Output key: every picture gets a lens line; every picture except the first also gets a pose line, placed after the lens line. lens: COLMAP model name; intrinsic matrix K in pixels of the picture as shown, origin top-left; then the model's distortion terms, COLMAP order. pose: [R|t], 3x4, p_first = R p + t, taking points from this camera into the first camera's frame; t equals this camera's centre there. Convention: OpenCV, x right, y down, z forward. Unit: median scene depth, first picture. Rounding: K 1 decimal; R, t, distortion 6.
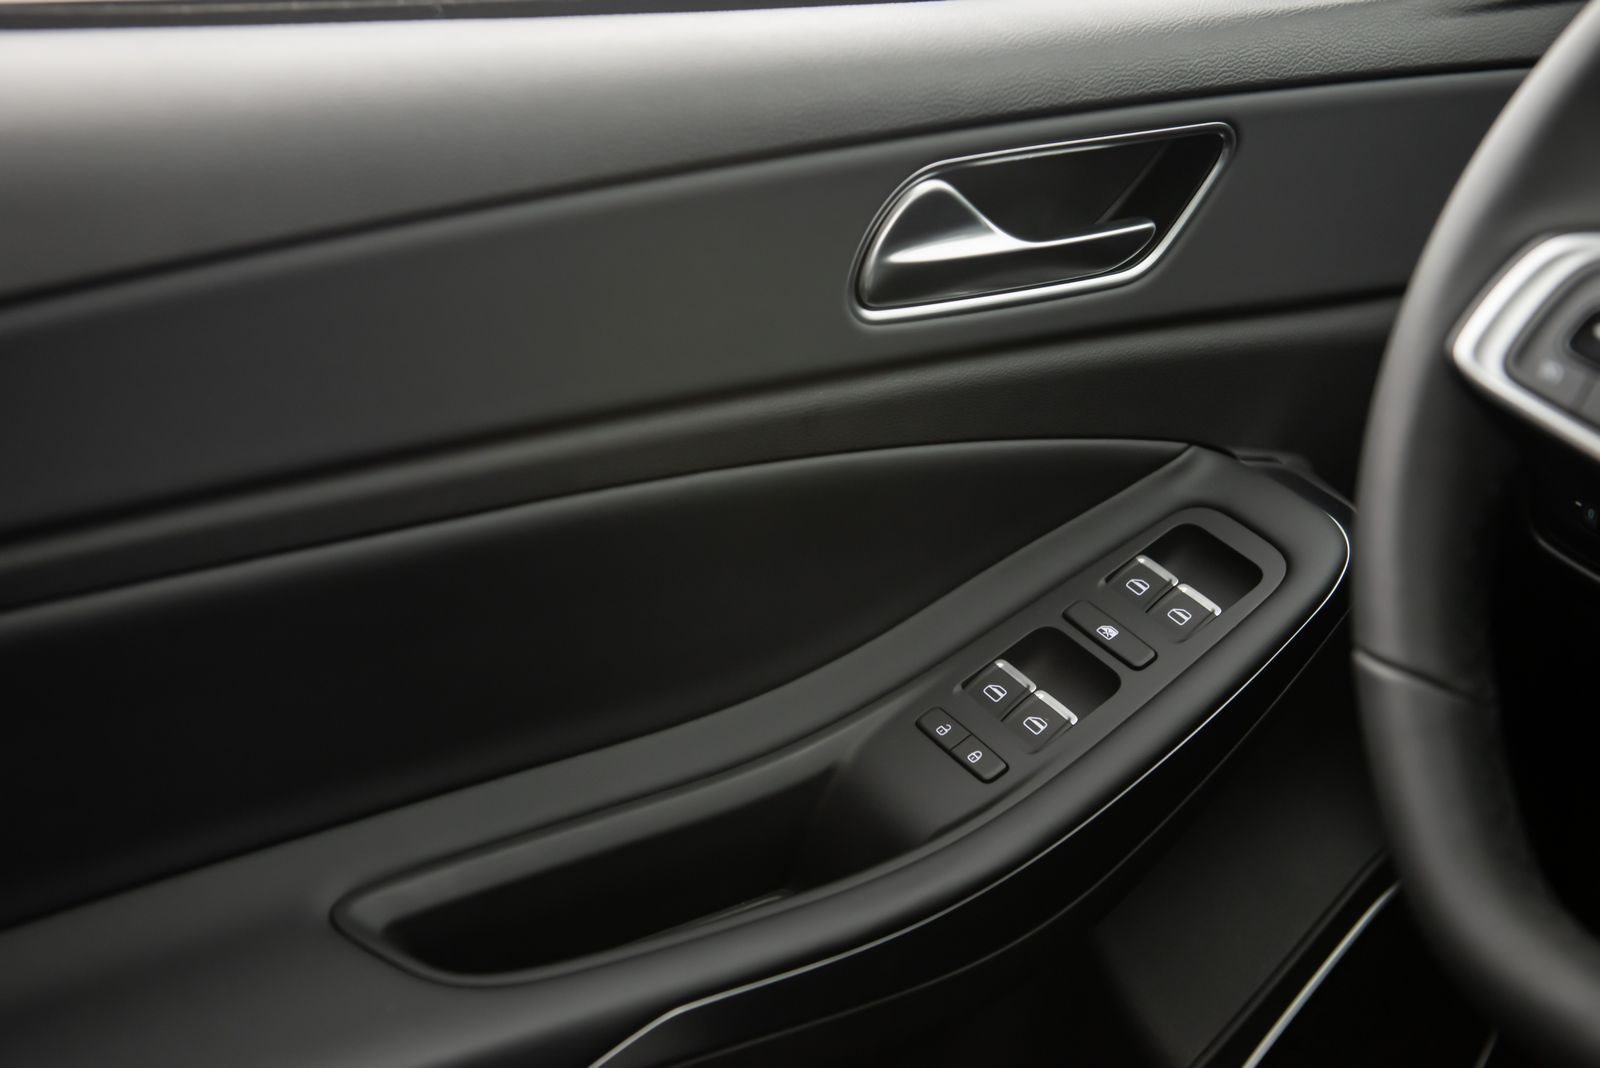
lens RADIAL K [[2320.8, 0, 802.9], [0, 2320.8, 510.9], [0, 0, 1]] dist [0.105653, 0.017299]
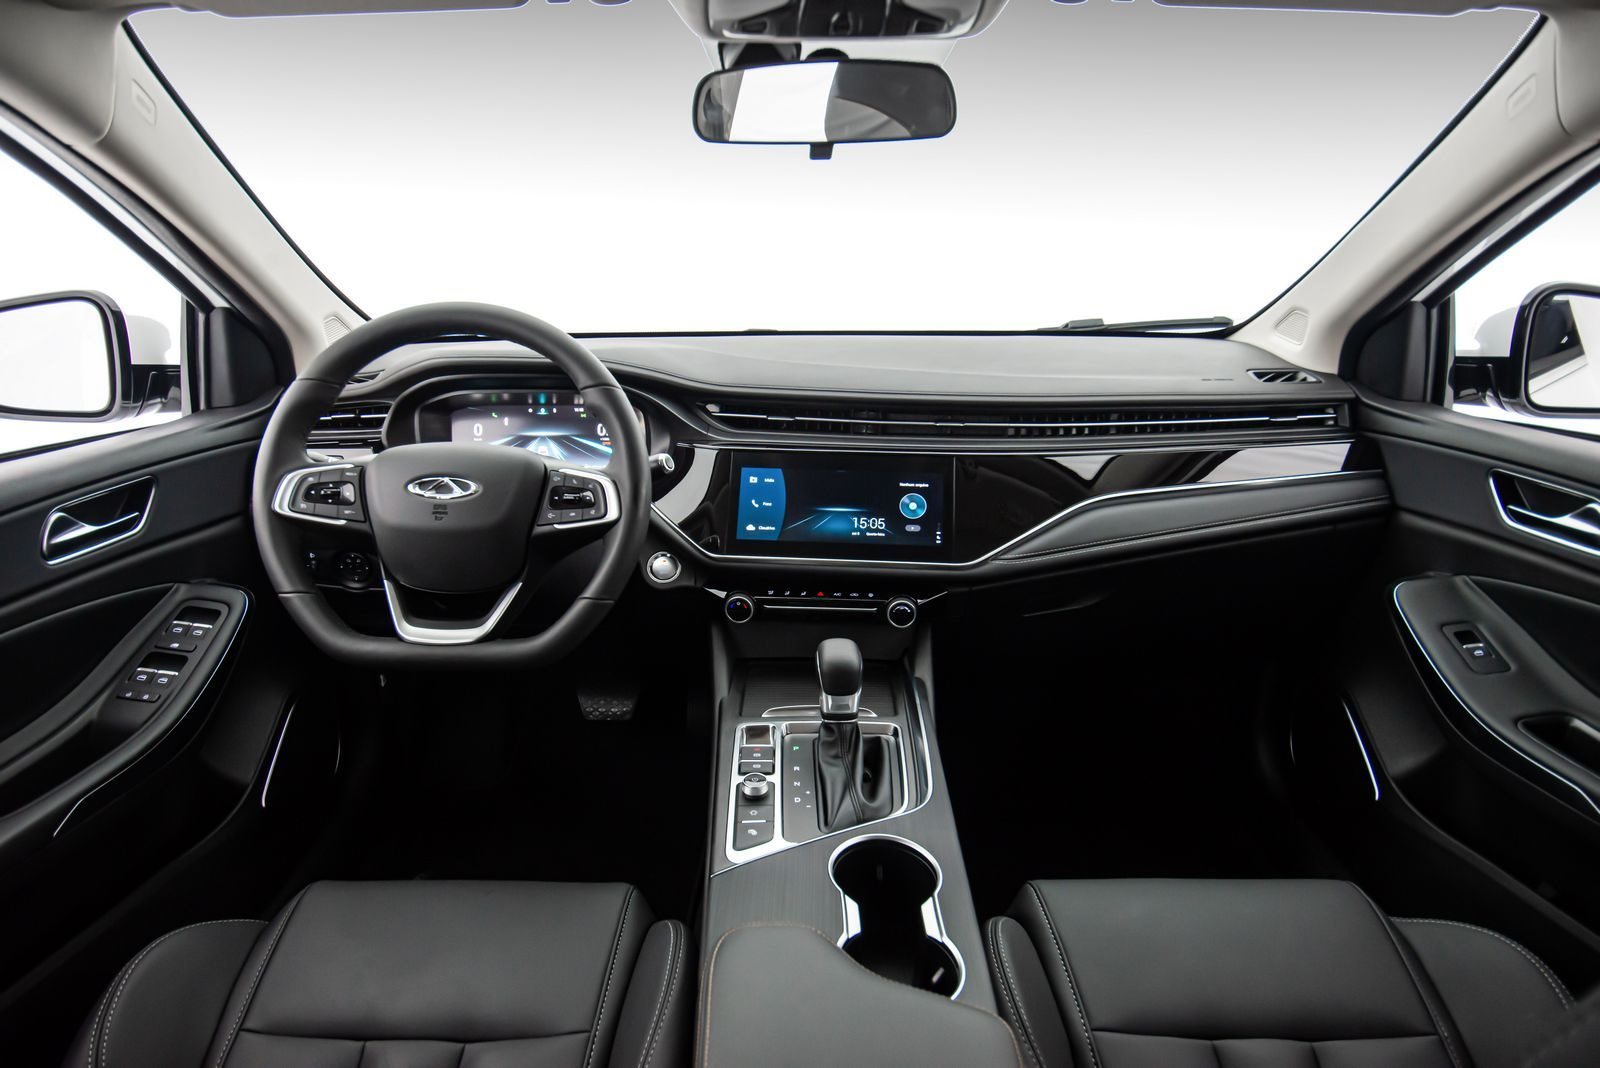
lens RADIAL K [[915.7, 0, 789.2], [0, 915.7, 563.7], [0, 0, 1]] dist [0.060811, -0.063180]
pose [[0.608413, -0.296811, 0.736027, -0.242195], [0.339266, 0.935688, 0.096883, 0.108108], [-0.717448, 0.190764, 0.669983, -0.400467]]
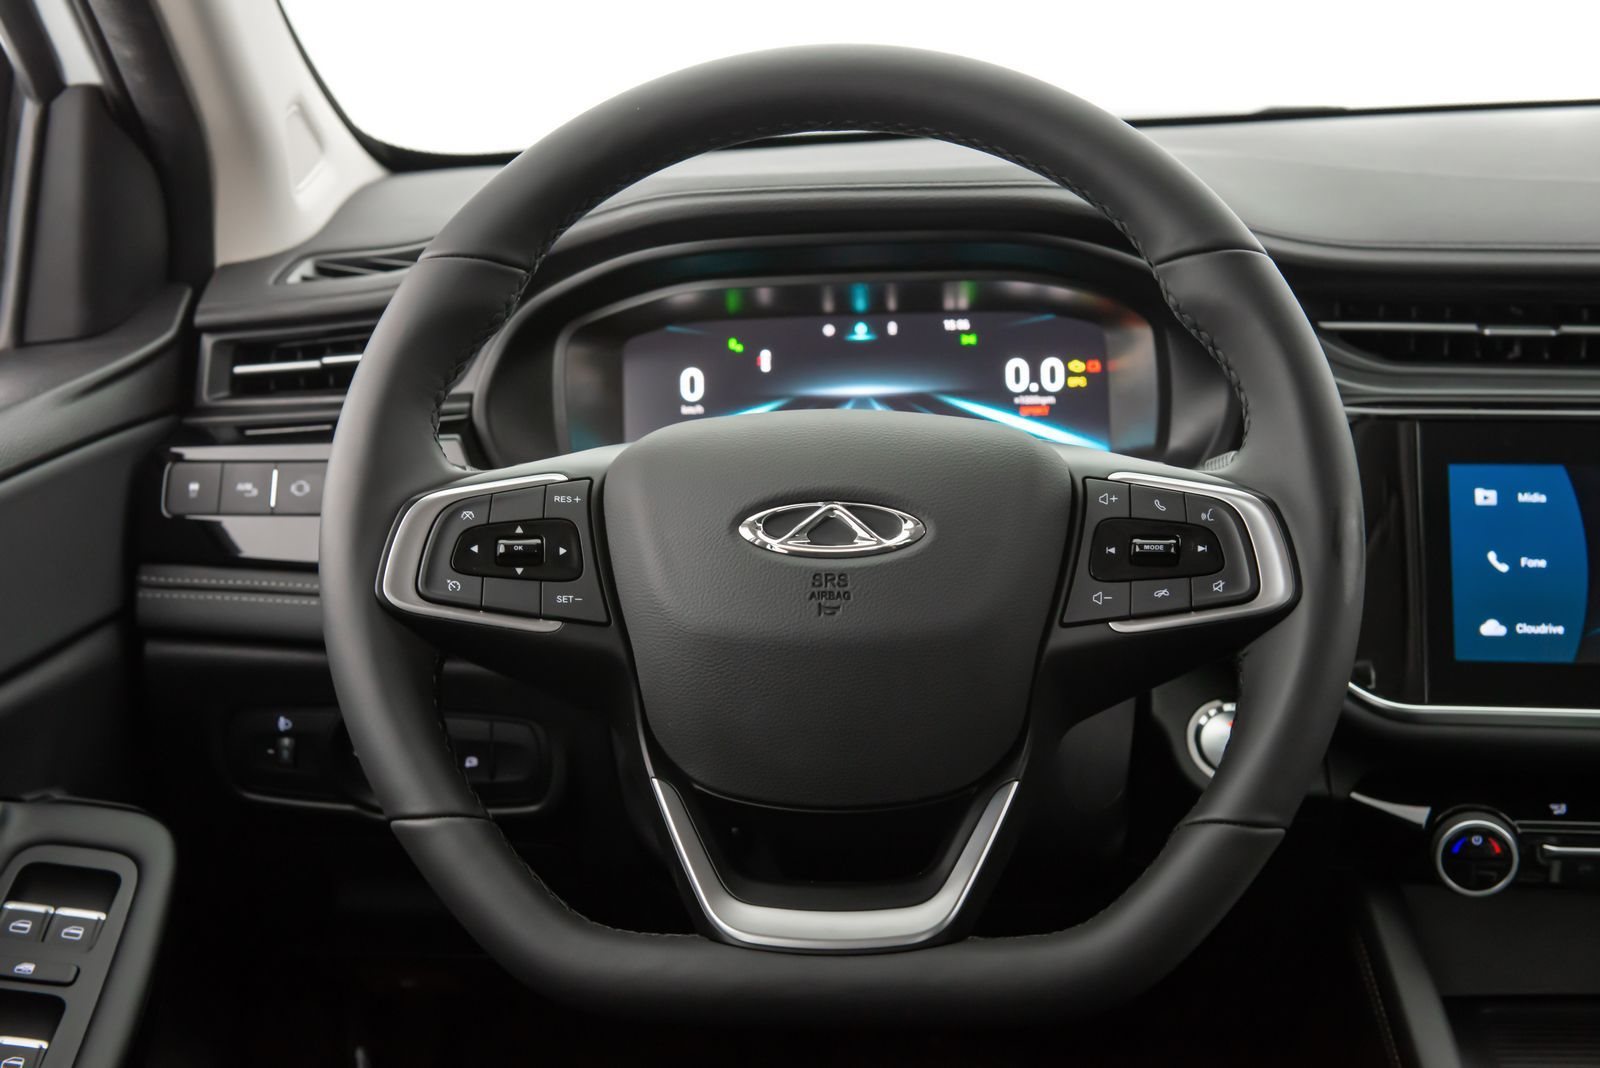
lens RADIAL K [[2454.2, 0, 800.0], [0, 2454.2, 534.0], [0, 0, 1]] dist [0.106946, 0.097154]
pose [[0.650839, -0.243527, 0.719099, -0.448708], [0.358100, 0.933649, -0.007922, -0.000426], [-0.669457, 0.262666, 0.694863, -0.146257]]
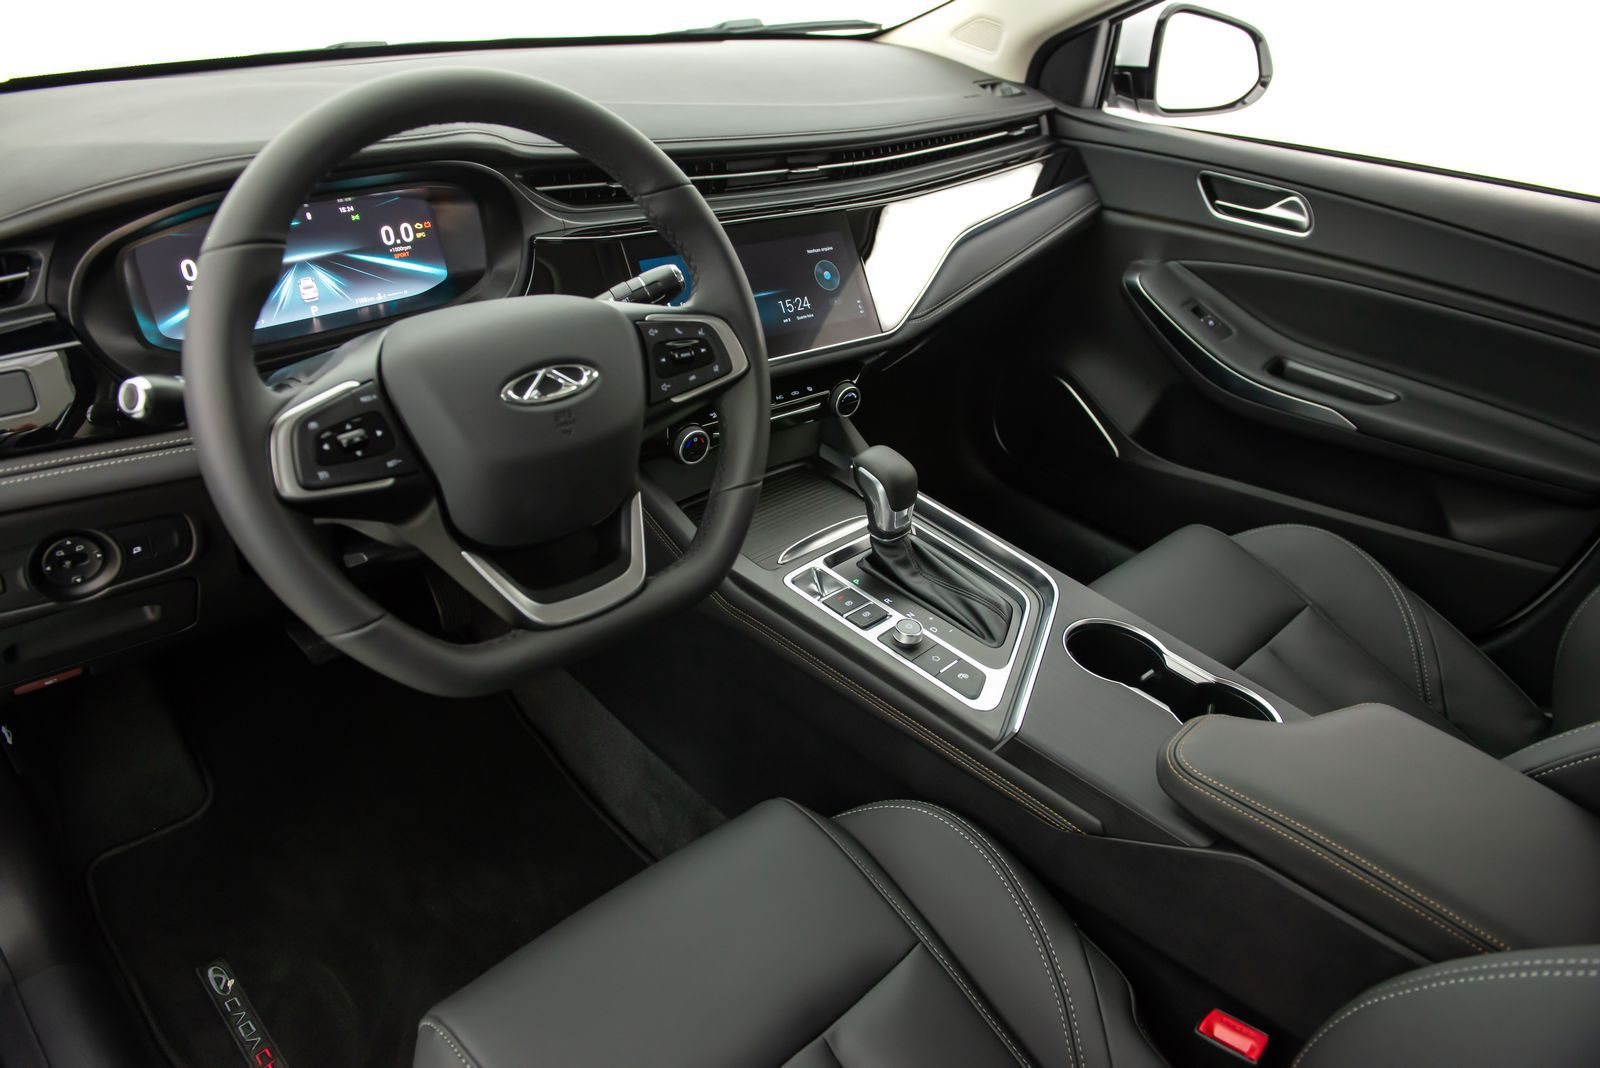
lens RADIAL K [[1071.9, 0, 800.0], [0, 1071.9, 534.0], [0, 0, 1]] dist [-0.061316, -0.000304]
pose [[-0.115834, -0.559099, 0.820970, -0.393458], [0.323226, 0.760328, 0.563406, -0.301401], [-0.939206, 0.330621, 0.092643, 0.376932]]
